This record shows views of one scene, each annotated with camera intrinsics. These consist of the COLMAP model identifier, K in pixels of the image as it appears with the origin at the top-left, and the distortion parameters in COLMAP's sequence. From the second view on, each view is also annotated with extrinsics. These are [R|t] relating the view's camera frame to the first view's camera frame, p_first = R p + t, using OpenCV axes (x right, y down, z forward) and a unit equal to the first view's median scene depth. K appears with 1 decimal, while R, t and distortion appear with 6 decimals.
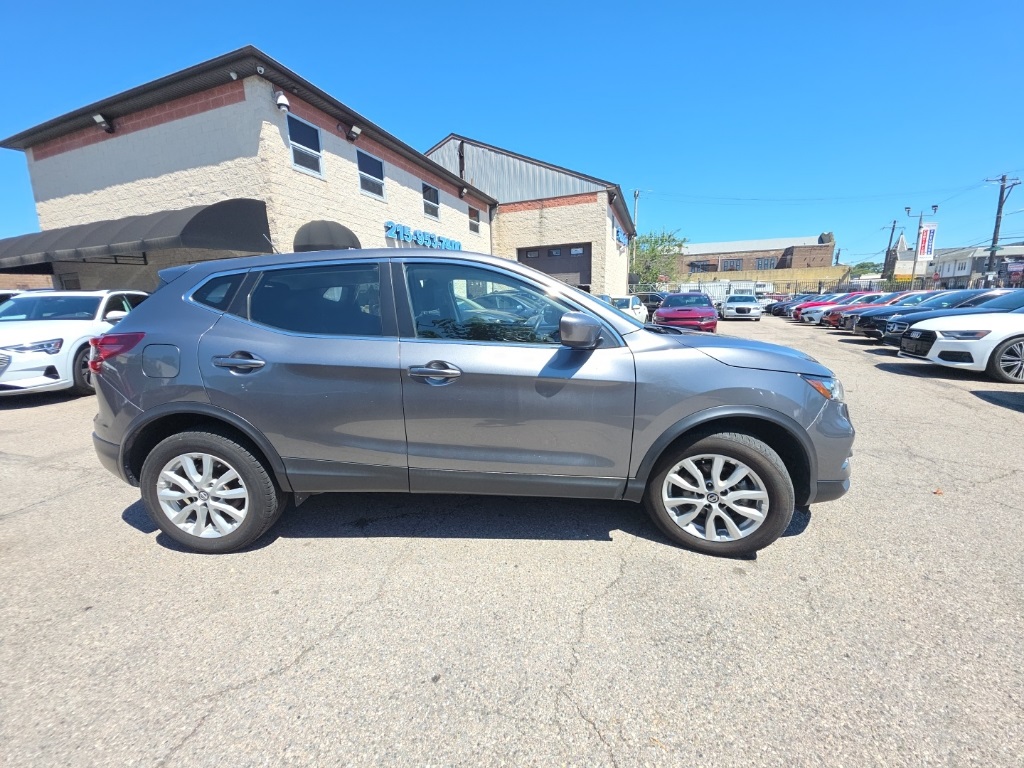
lens RADIAL K [[405.1, 0, 508.9], [0, 405.1, 386.4], [0, 0, 1]] dist [0.014281, -0.009627]
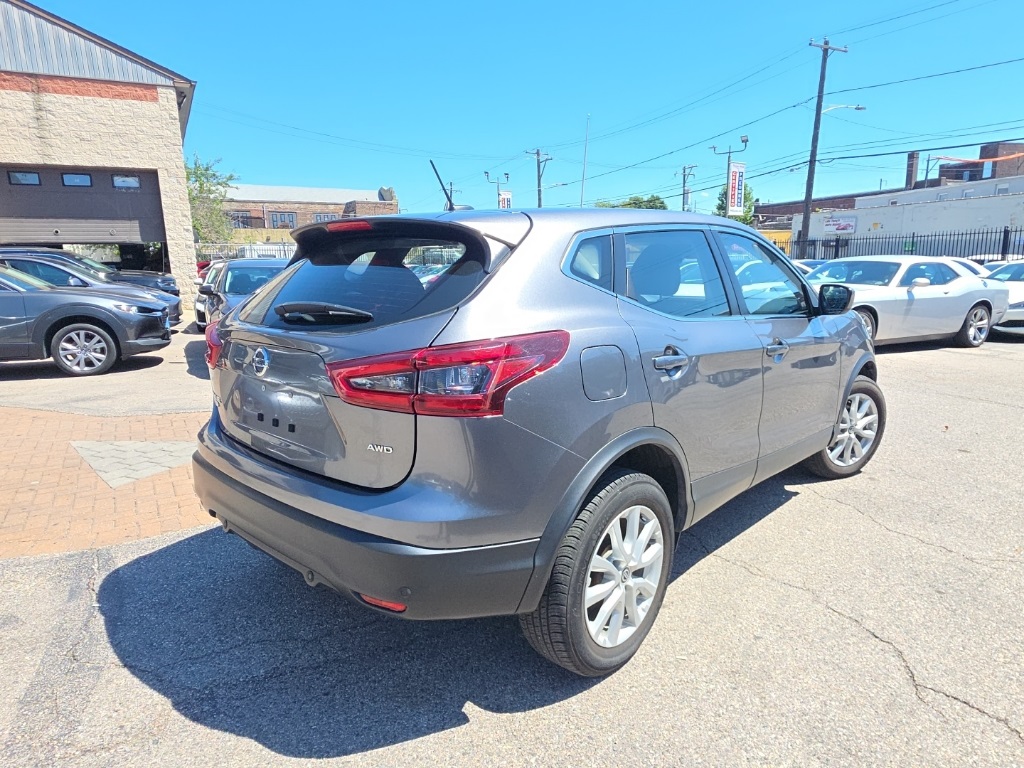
lens RADIAL K [[633.6, 0, 514.0], [0, 633.6, 385.8], [0, 0, 1]] dist [0.011444, -0.008310]
pose [[0.655826, -0.131174, 0.743428, -0.250536], [0.152592, 0.987494, 0.039626, -0.014979], [-0.739329, 0.087453, 0.667641, 0.068617]]
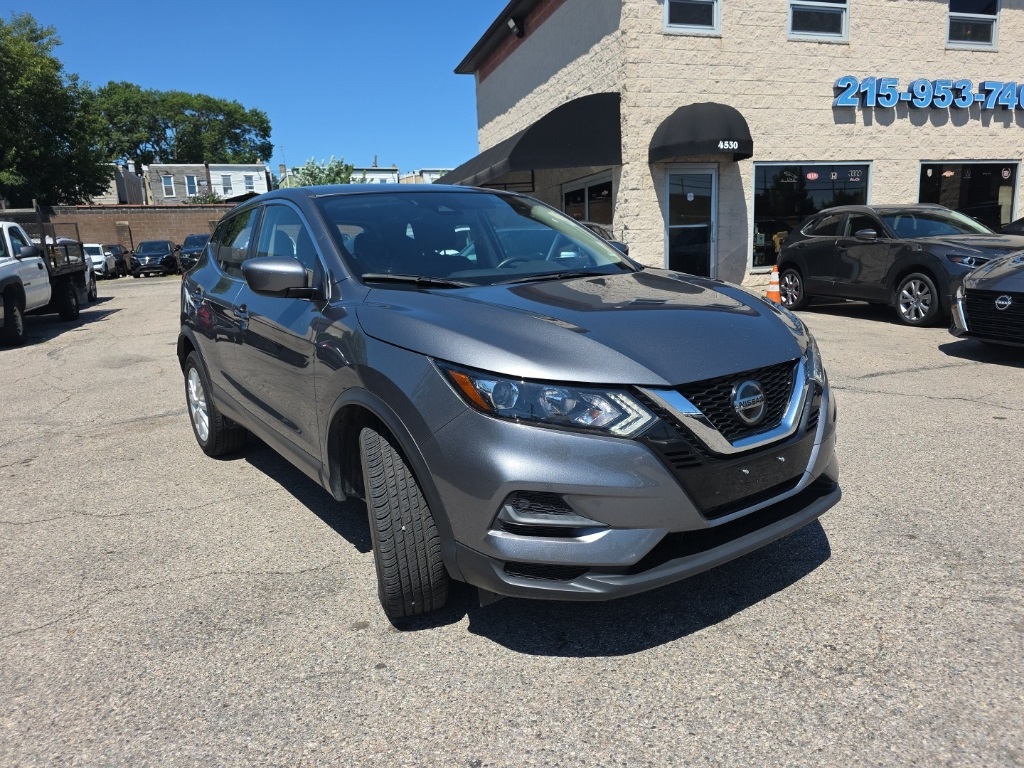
lens RADIAL K [[702.2, 0, 514.7], [0, 702.2, 400.0], [0, 0, 1]] dist [0.029095, -0.023038]
pose [[0.618919, 0.157635, -0.769474, 0.228333], [-0.126822, 0.986856, 0.100160, -0.012409], [0.775149, 0.035595, 0.630775, 0.060226]]
